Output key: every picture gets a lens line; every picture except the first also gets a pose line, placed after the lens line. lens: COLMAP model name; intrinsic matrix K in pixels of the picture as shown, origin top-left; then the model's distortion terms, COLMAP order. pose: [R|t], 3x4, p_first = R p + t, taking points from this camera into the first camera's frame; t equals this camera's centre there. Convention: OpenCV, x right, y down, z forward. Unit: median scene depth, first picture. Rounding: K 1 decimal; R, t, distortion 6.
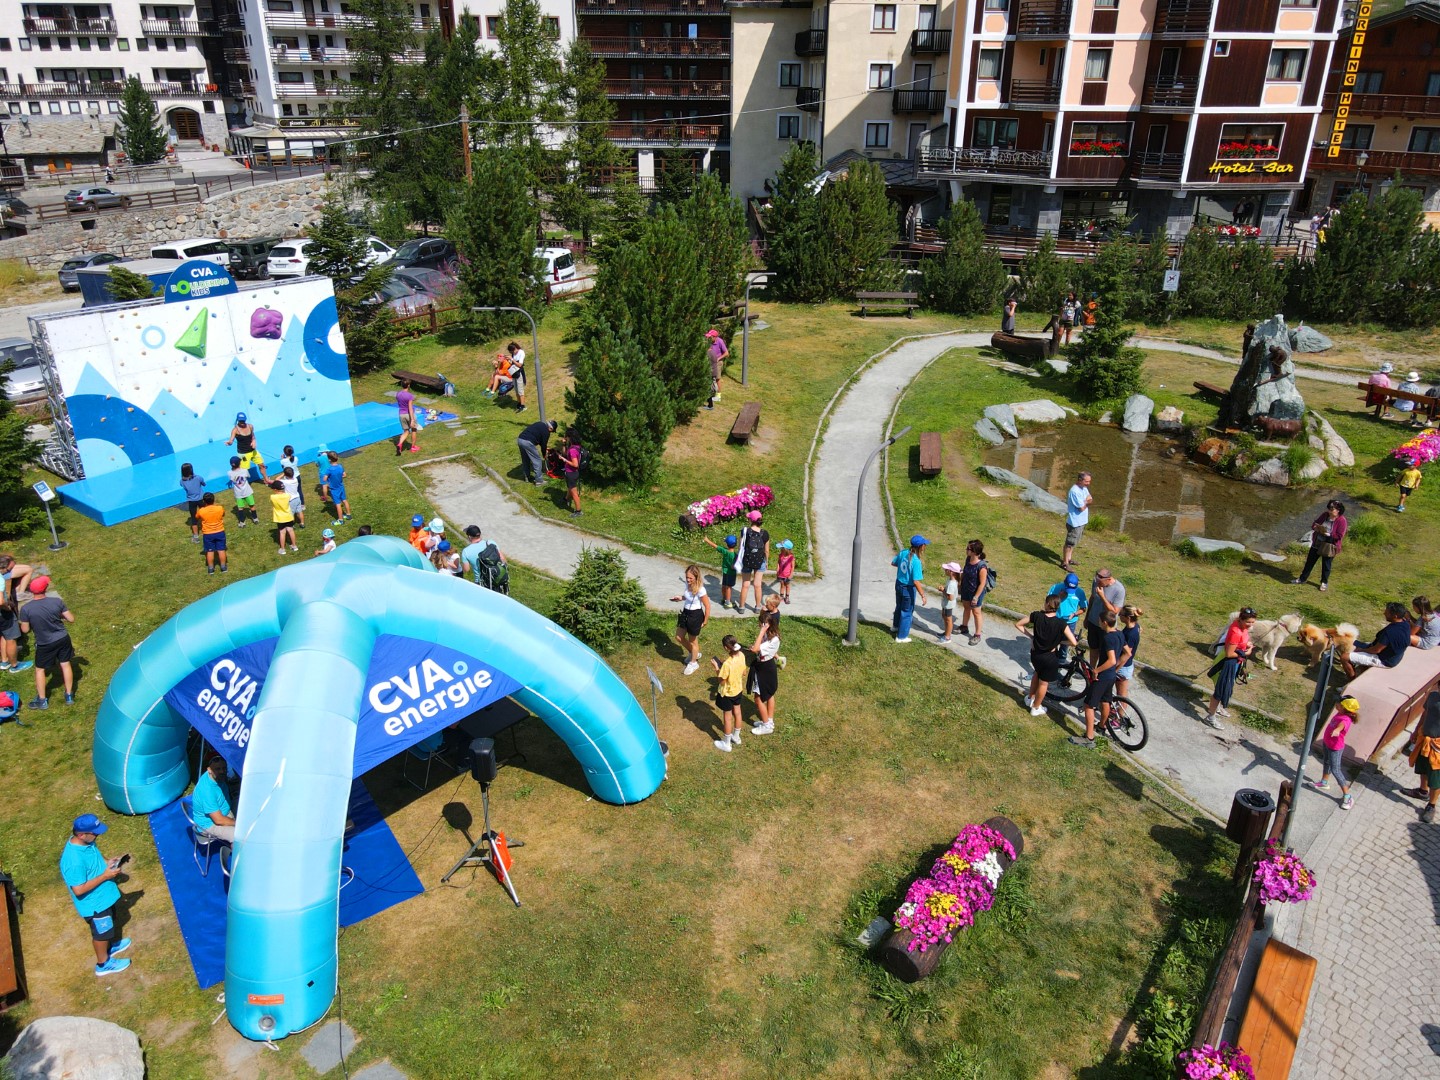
lens RADIAL K [[1030.3, 0, 720.0], [0, 1030.3, 540.0], [0, 0, 1]] dist [0.034144, -0.036412]
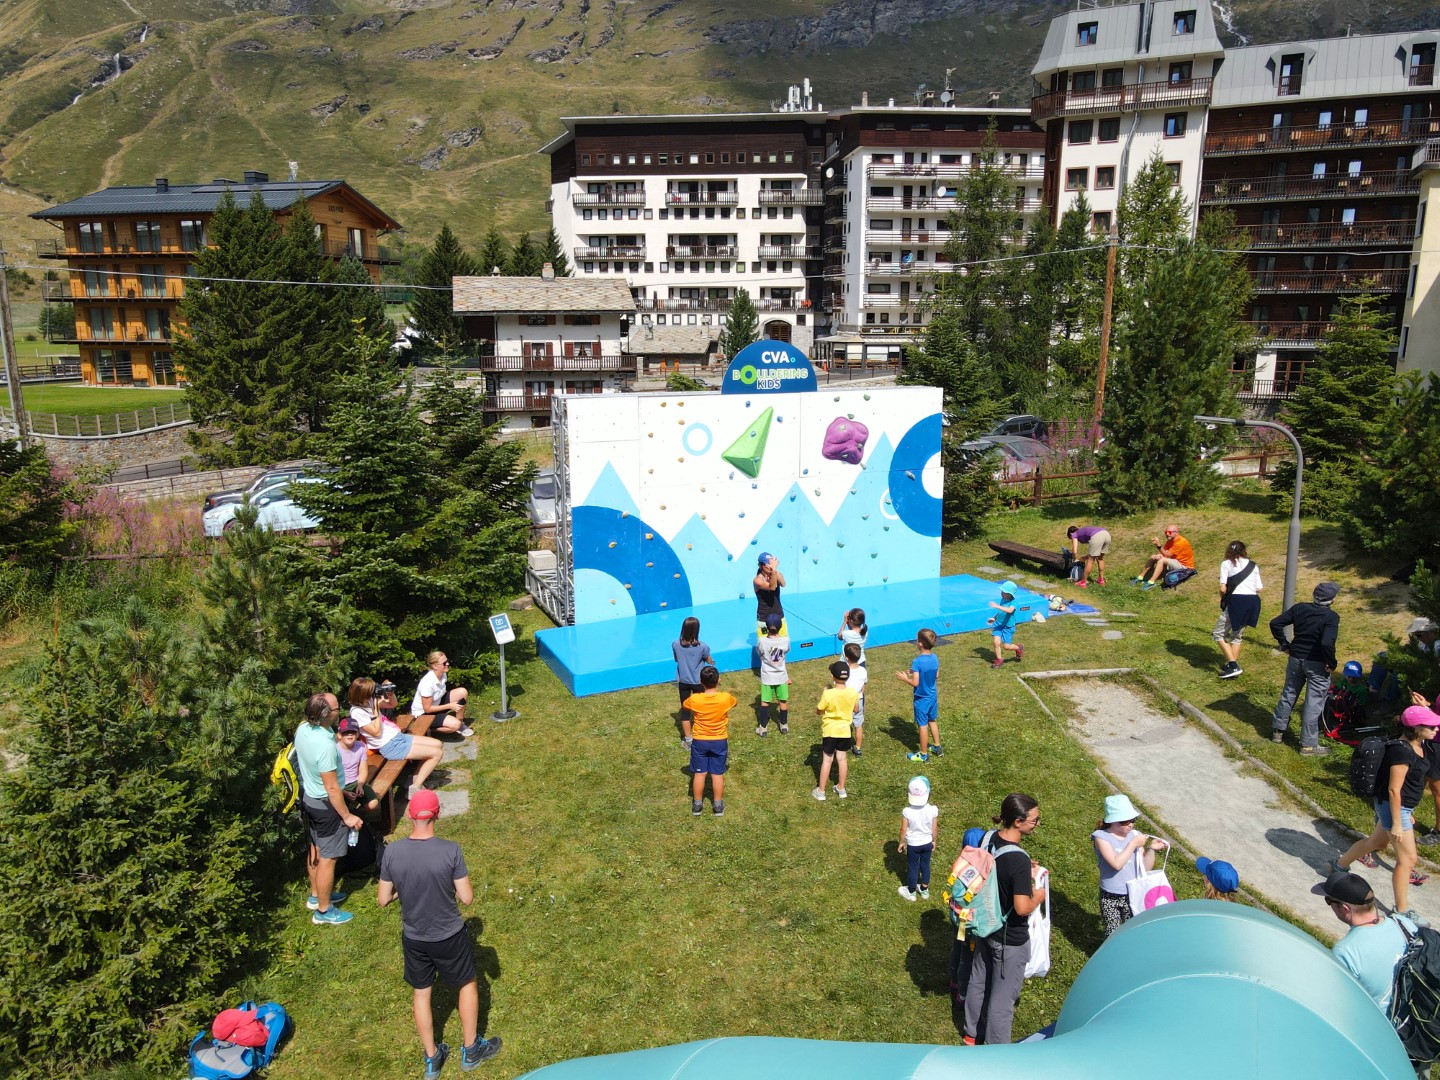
lens RADIAL K [[1030.3, 0, 720.0], [0, 1030.3, 540.0], [0, 0, 1]] dist [0.034144, -0.036412]
pose [[0.878046, 0.089060, -0.470216, -0.142860], [-0.187540, 0.967981, -0.166861, -0.011559], [0.440299, 0.234696, 0.866634, 0.301094]]
